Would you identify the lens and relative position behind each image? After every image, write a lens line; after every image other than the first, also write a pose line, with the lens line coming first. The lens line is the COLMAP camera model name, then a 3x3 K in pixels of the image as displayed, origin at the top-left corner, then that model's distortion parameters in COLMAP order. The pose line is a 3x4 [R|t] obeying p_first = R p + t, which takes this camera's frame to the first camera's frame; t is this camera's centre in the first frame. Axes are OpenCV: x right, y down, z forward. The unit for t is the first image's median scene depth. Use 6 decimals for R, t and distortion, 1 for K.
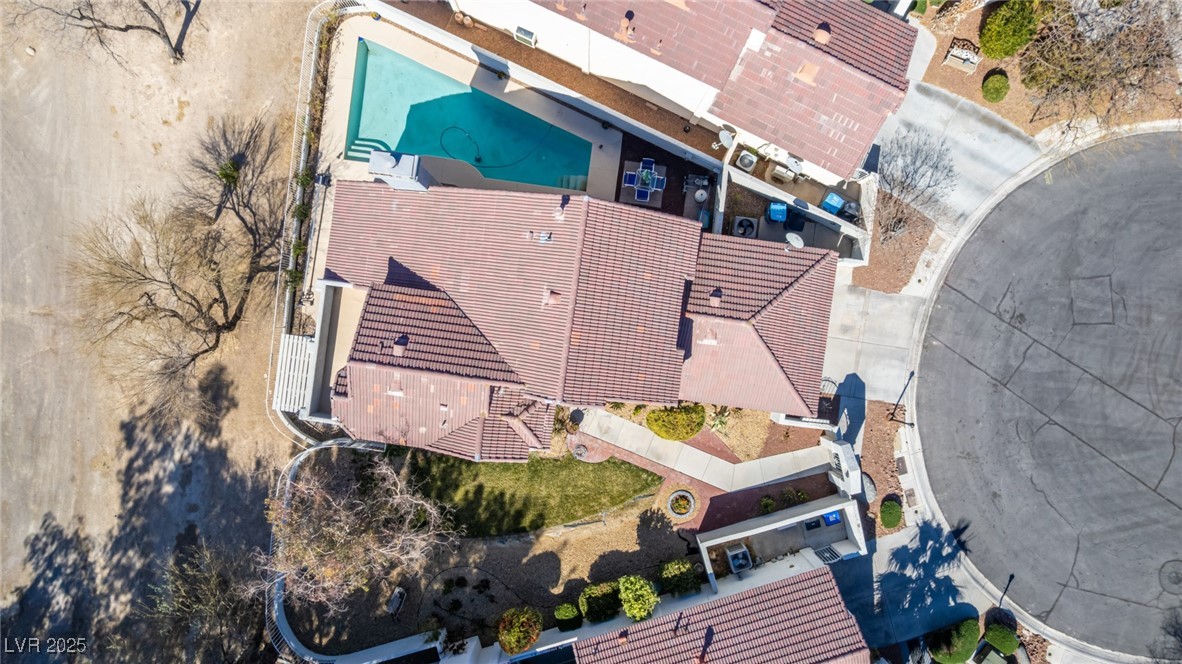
lens RADIAL K [[758.6, 0, 592.3], [0, 758.6, 337.7], [0, 0, 1]] dist [-0.082063, 0.073432]
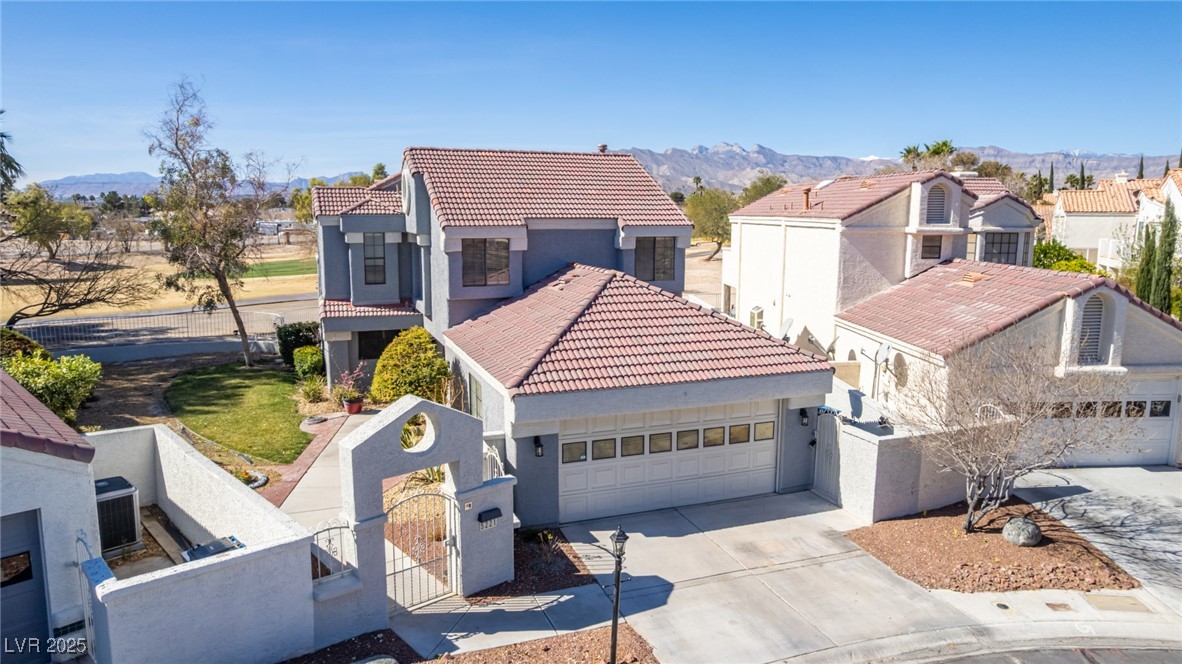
lens RADIAL K [[758.6, 0, 591.6], [0, 758.6, 324.5], [0, 0, 1]] dist [-0.082063, 0.073432]
pose [[0.483964, 0.126471, -0.865900, 0.629856], [-0.875014, 0.057123, -0.480715, 0.247552], [-0.011334, 0.990324, 0.138310, 0.835071]]
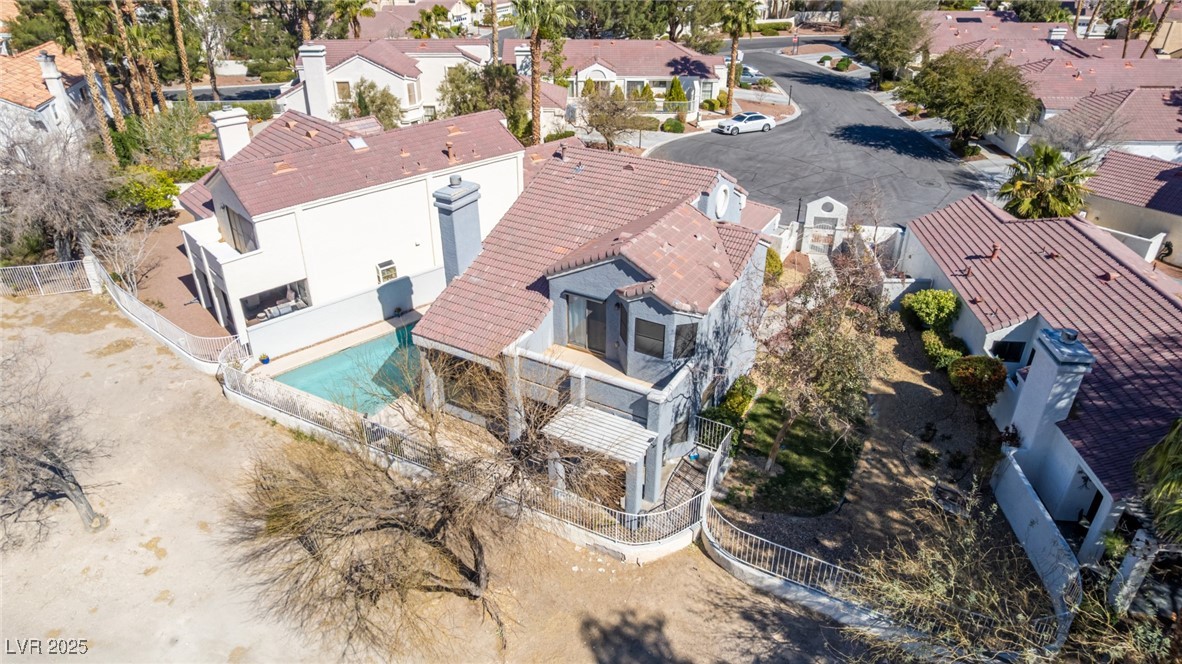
lens RADIAL K [[758.6, 0, 592.9], [0, 758.6, 329.7], [0, 0, 1]] dist [-0.082063, 0.073432]
pose [[0.372670, -0.442636, 0.815592, -0.890963], [0.927953, 0.173512, -0.329844, 0.249624], [0.004486, 0.879754, 0.475408, 0.540708]]
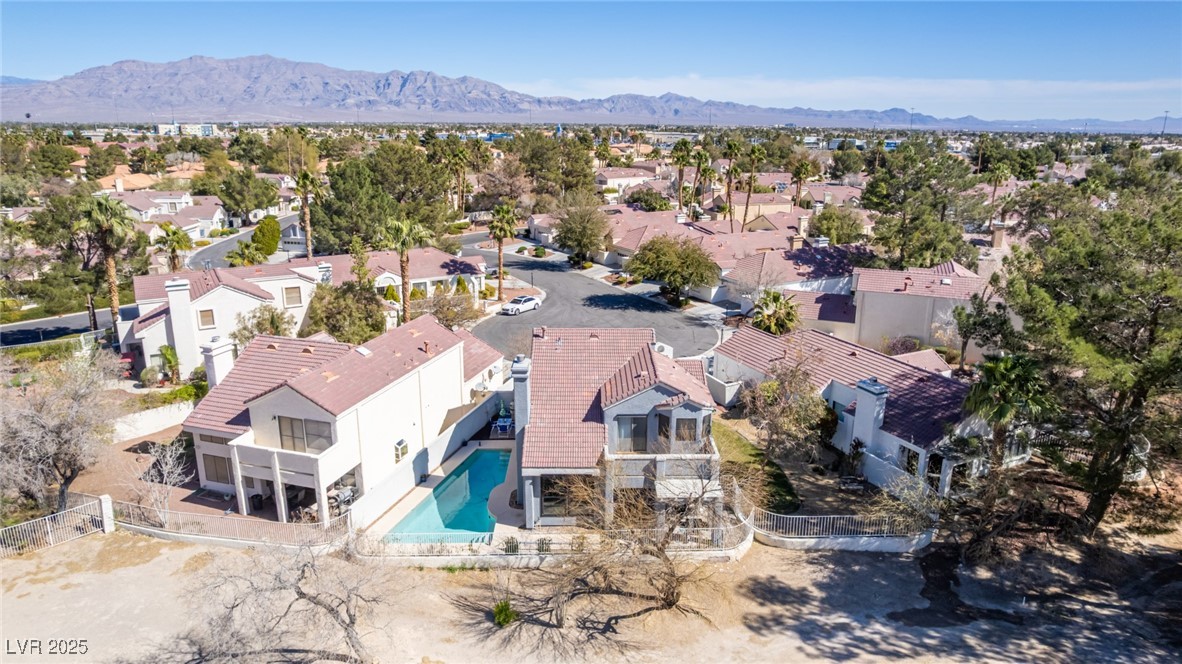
lens RADIAL K [[758.6, 0, 591.5], [0, 758.6, 326.8], [0, 0, 1]] dist [-0.082063, 0.073432]
pose [[-0.145110, -0.249813, 0.957359, -1.340512], [0.989360, -0.046915, 0.137719, -0.234934], [0.010510, 0.967157, 0.253962, 0.440768]]
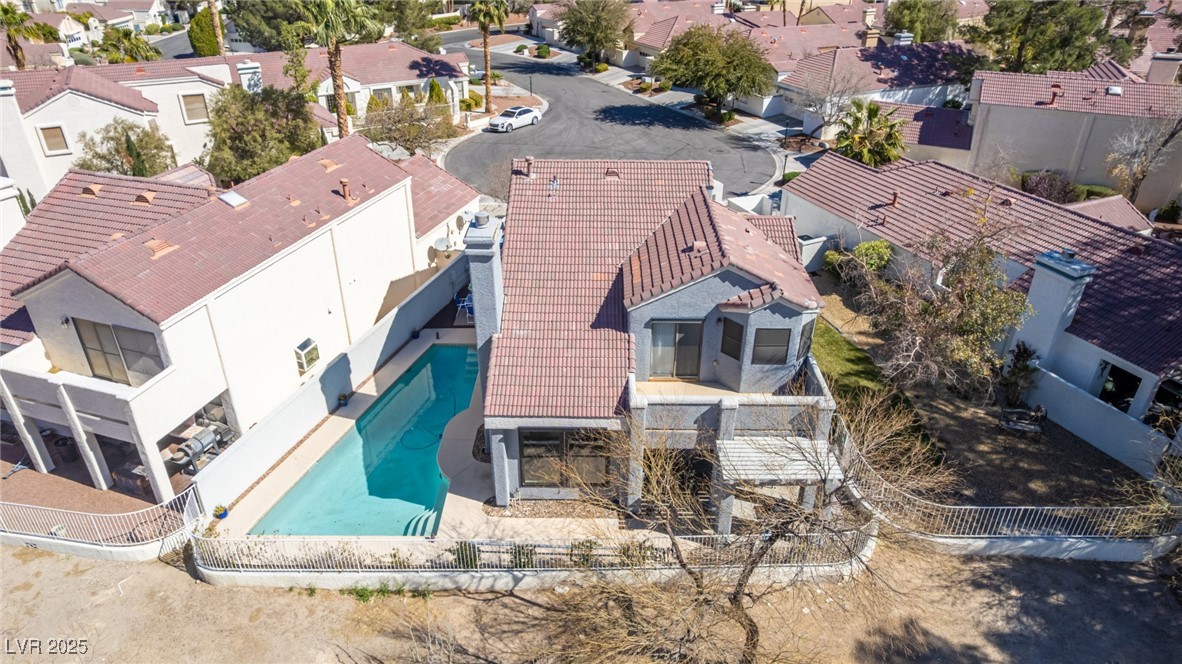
lens RADIAL K [[758.6, 0, 590.6], [0, 758.6, 327.9], [0, 0, 1]] dist [-0.082063, 0.073432]
pose [[-0.125955, -0.474472, 0.871212, -0.841292], [0.991992, -0.068529, 0.106095, -0.166286], [0.009364, 0.877599, 0.479304, 0.554297]]
